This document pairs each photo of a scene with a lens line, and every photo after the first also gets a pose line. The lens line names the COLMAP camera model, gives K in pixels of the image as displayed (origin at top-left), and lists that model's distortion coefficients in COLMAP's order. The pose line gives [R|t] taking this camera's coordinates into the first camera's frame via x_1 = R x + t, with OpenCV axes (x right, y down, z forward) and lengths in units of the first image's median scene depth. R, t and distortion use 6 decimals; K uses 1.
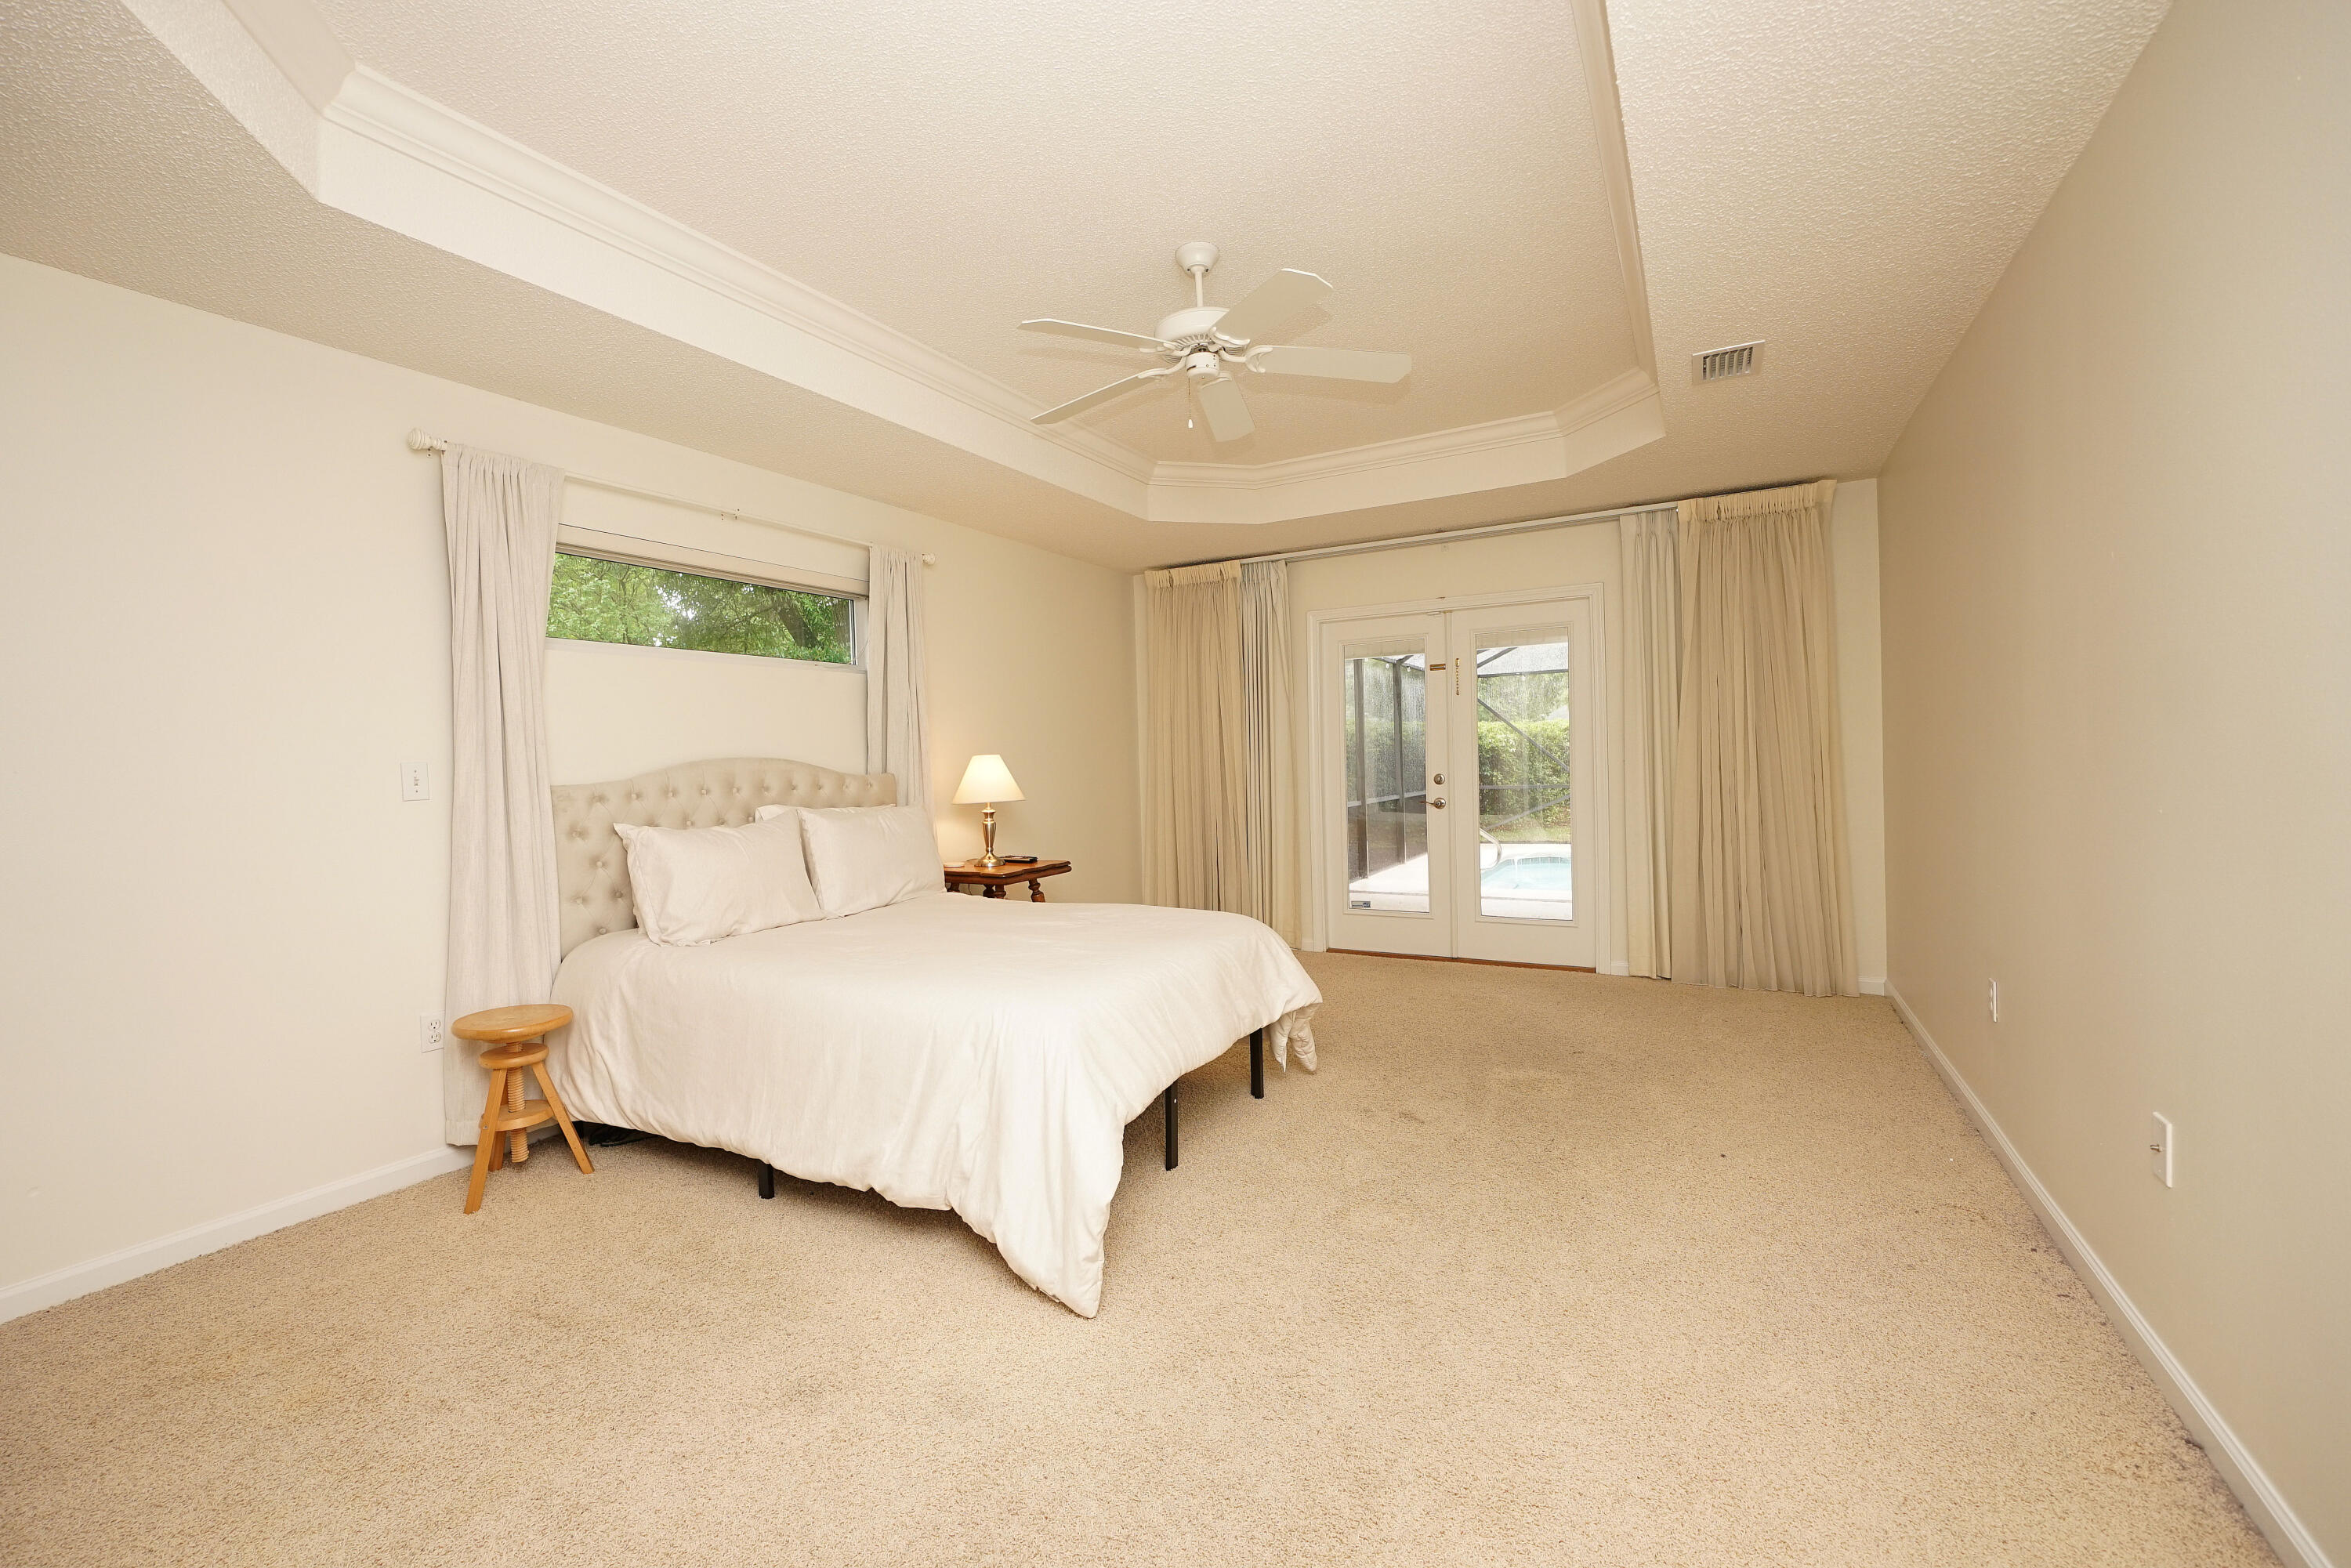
lens RADIAL K [[992.6, 0, 1141.6], [0, 992.6, 775.5], [0, 0, 1]] dist [-0.011078, 0.004731]
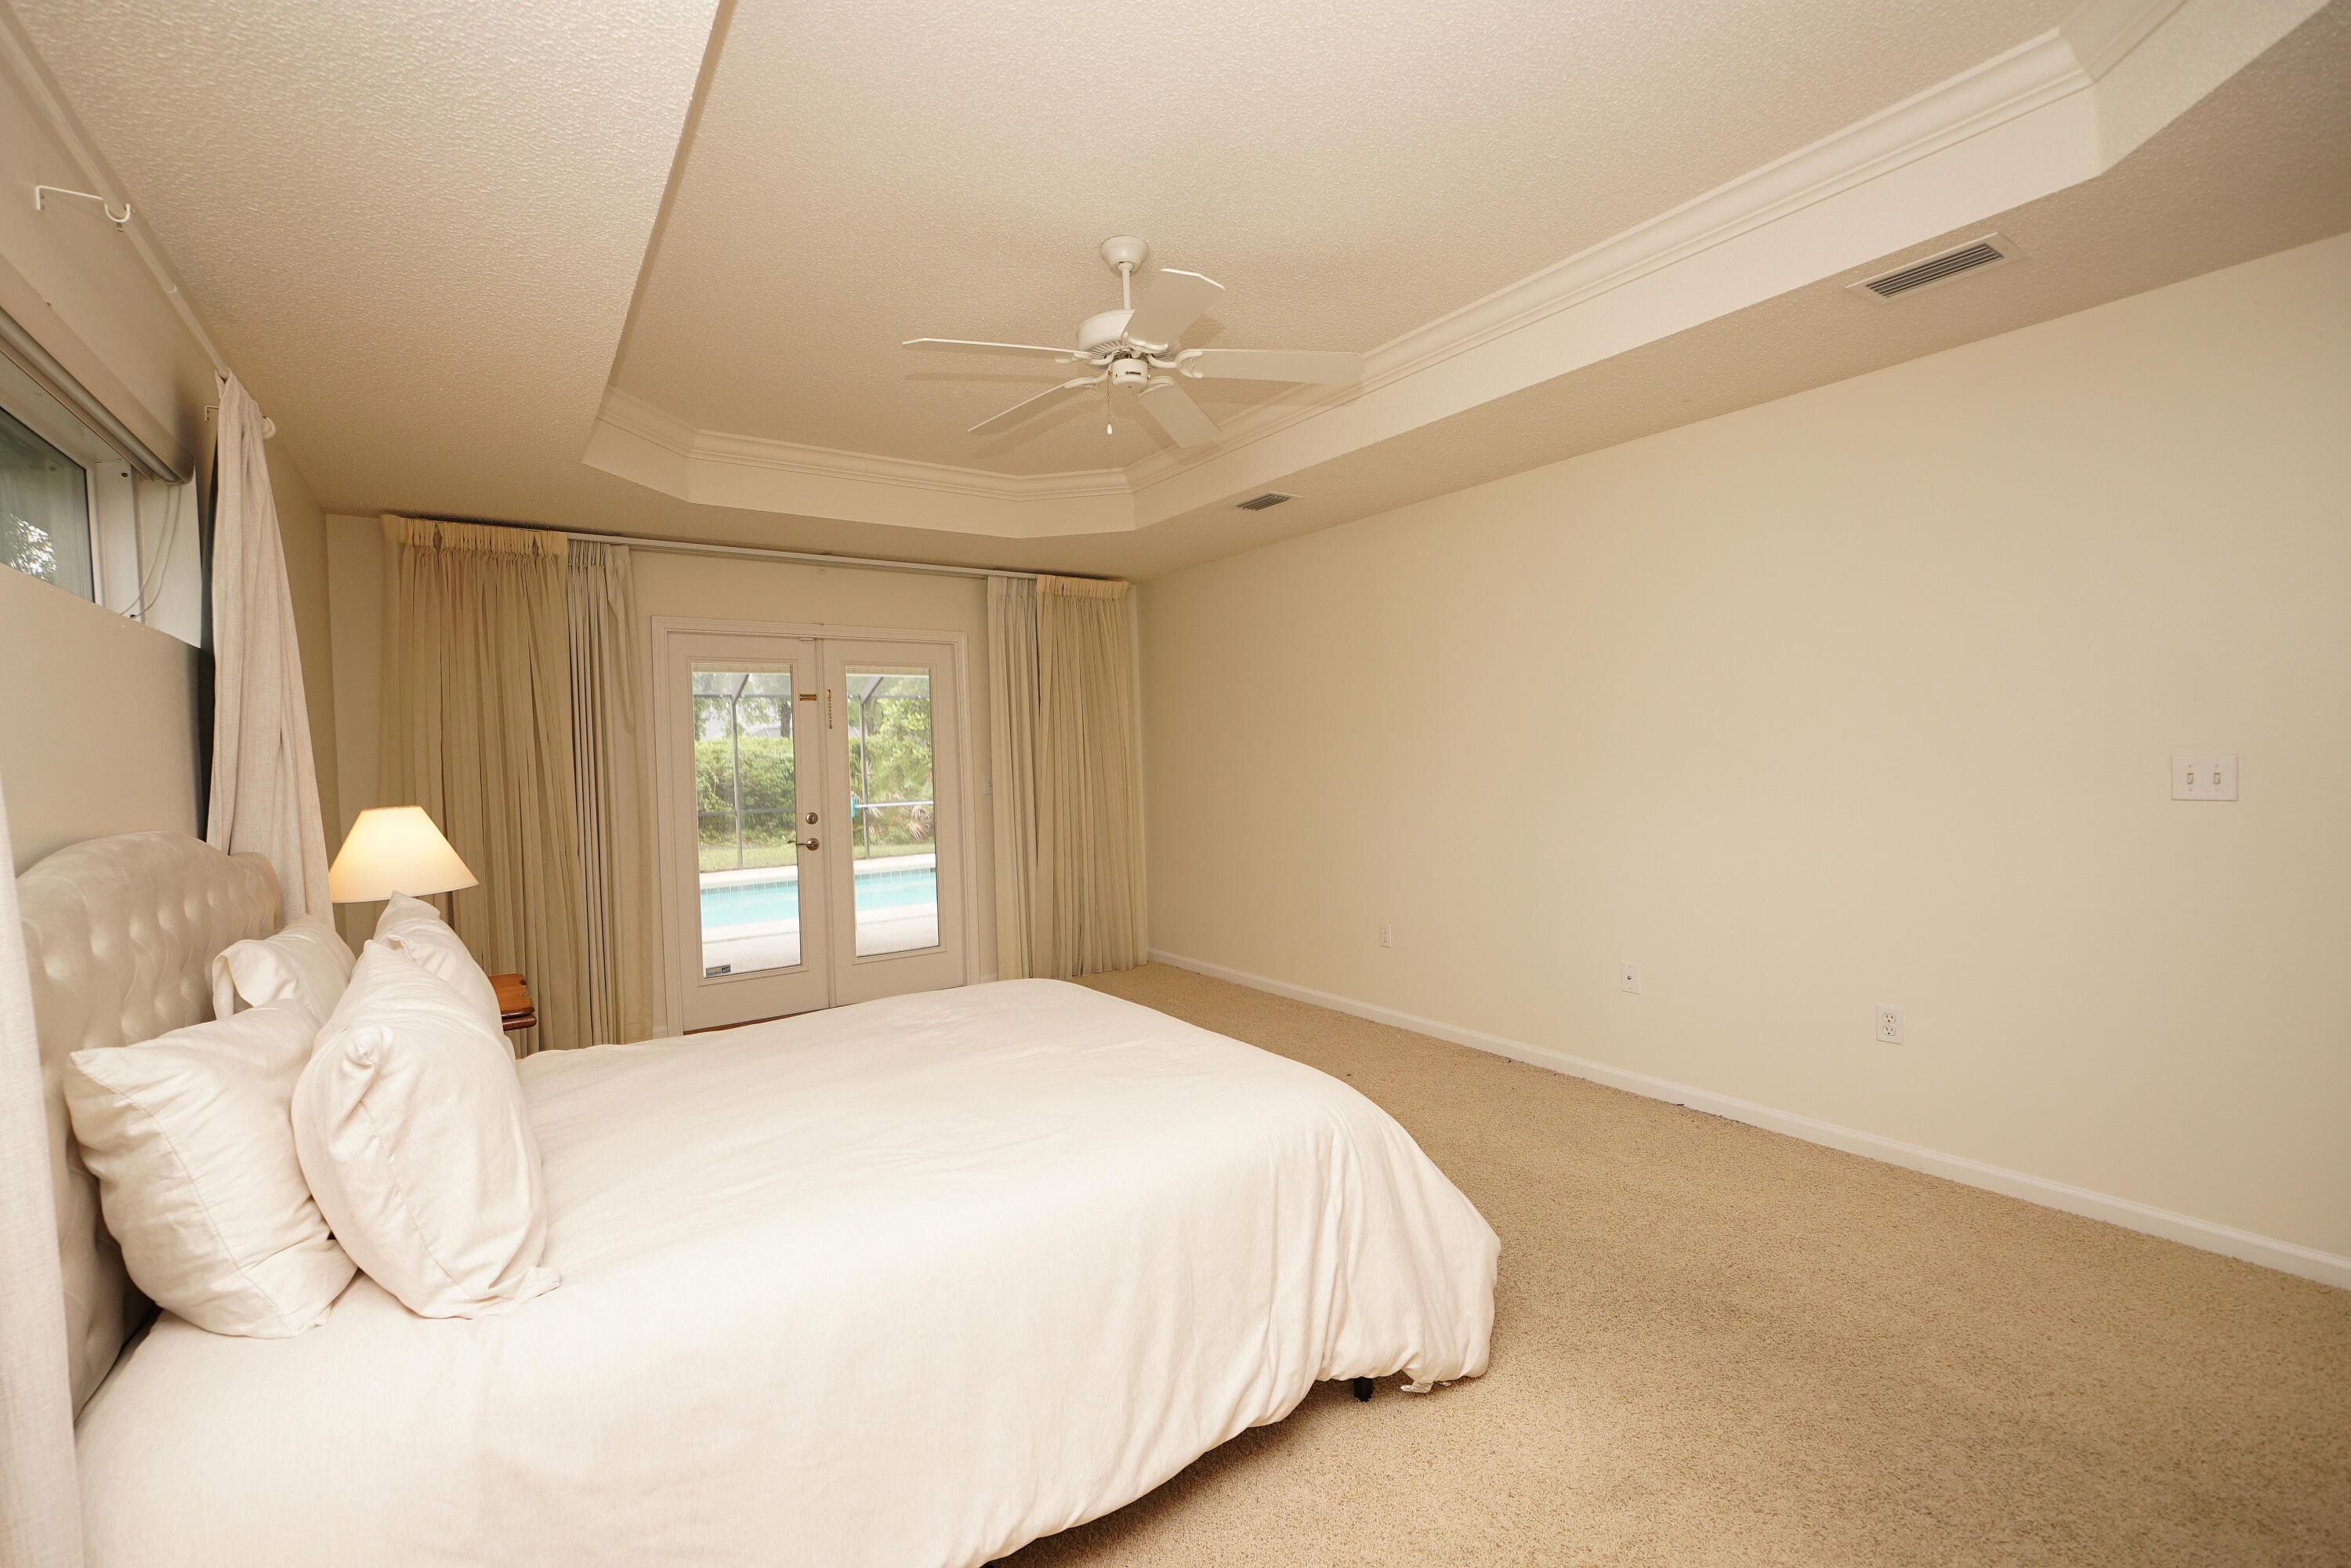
lens RADIAL K [[986.3, 0, 1166.3], [0, 986.3, 776.5], [0, 0, 1]] dist [-0.014764, 0.002952]
pose [[0.435840, -0.006224, 0.900002, -0.404067], [0.028838, 0.999559, -0.007053, -0.020396], [-0.899562, 0.029028, 0.435828, 0.317541]]
